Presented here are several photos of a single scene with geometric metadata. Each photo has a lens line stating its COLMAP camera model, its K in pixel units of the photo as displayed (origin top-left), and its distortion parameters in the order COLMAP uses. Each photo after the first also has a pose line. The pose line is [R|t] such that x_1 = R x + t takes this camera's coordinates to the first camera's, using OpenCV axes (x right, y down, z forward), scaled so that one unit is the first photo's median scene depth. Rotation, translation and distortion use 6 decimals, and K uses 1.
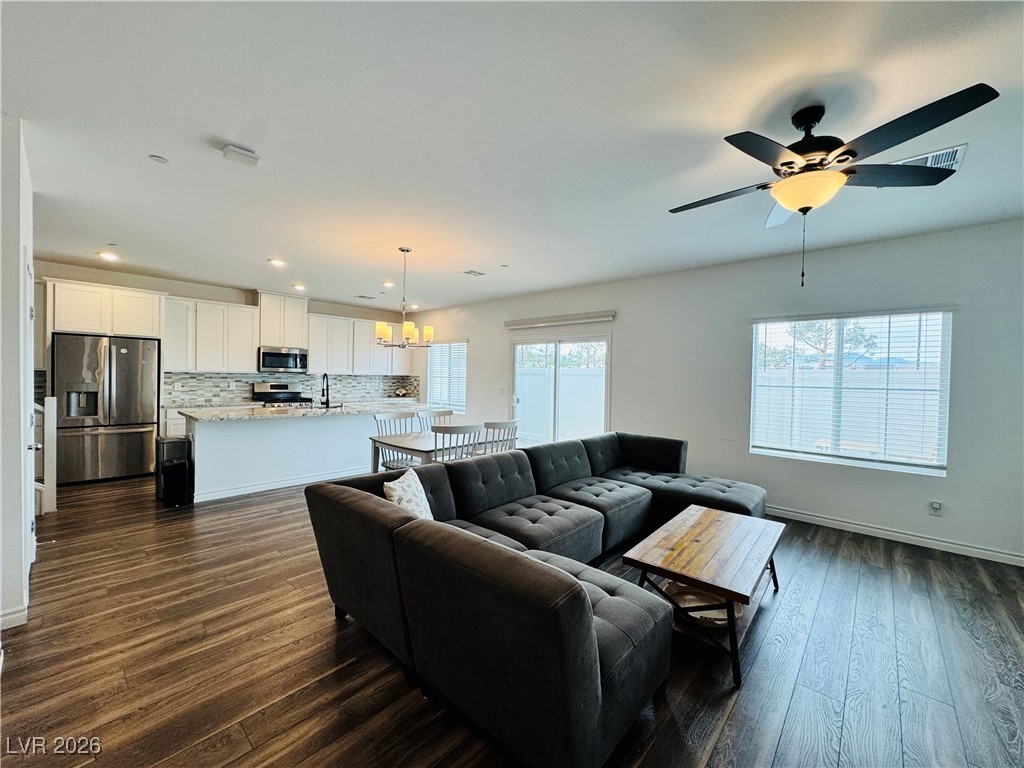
lens RADIAL K [[408.5, 0, 515.1], [0, 408.5, 382.7], [0, 0, 1]] dist [-0.003595, 0.000182]
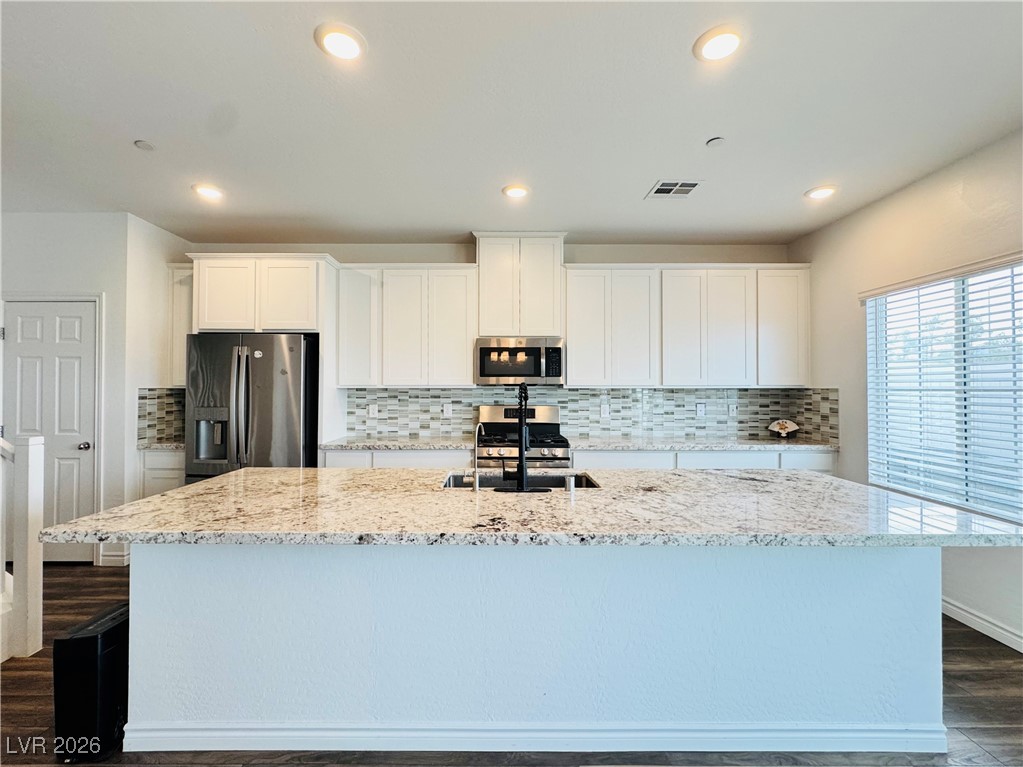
lens RADIAL K [[445.4, 0, 504.3], [0, 445.4, 381.8], [0, 0, 1]] dist [-0.003397, 0.000663]
pose [[0.668898, -0.028729, -0.742799, -0.206371], [0.000044, 0.999254, -0.038608, -0.010144], [0.743354, 0.025792, 0.668401, 0.757443]]
